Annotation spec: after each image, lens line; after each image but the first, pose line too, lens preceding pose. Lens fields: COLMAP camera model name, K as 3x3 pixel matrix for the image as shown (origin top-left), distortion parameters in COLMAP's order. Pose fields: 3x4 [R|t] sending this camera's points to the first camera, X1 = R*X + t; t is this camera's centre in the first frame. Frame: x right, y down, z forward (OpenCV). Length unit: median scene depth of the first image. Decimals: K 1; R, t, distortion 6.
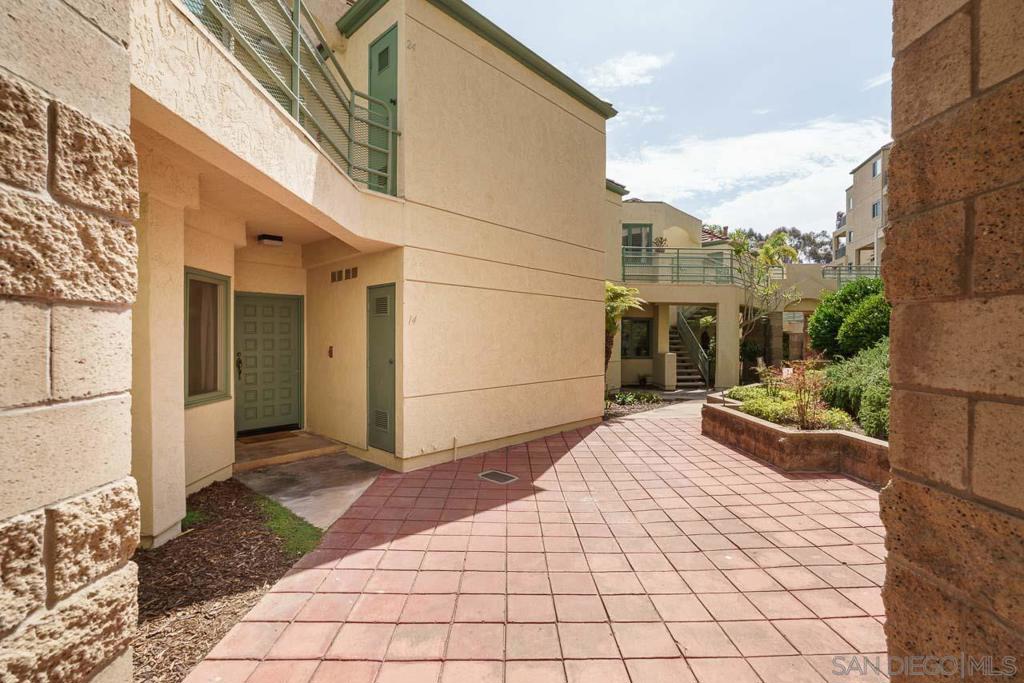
lens RADIAL K [[466.5, 0, 514.7], [0, 466.5, 339.4], [0, 0, 1]] dist [0.000248, 0.001190]
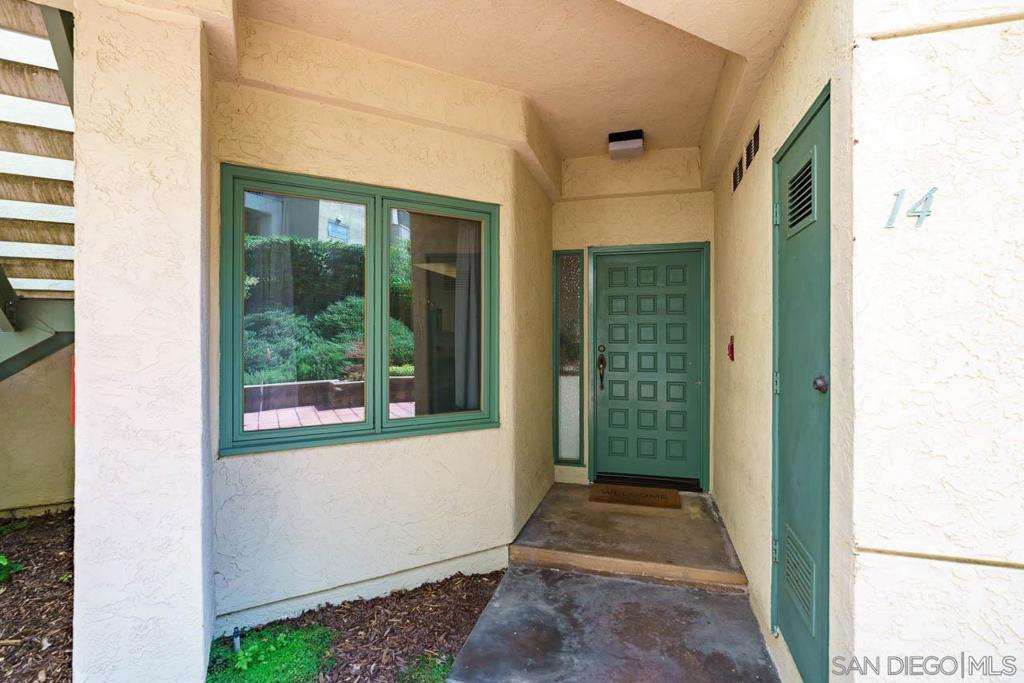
lens RADIAL K [[466.5, 0, 511.0], [0, 466.5, 335.0], [0, 0, 1]] dist [0.000248, 0.001190]
pose [[0.451928, -0.000177, -0.892055, -0.103345], [-0.004585, 0.999986, -0.002521, 0.018454], [0.892043, 0.005229, 0.451921, 0.709136]]
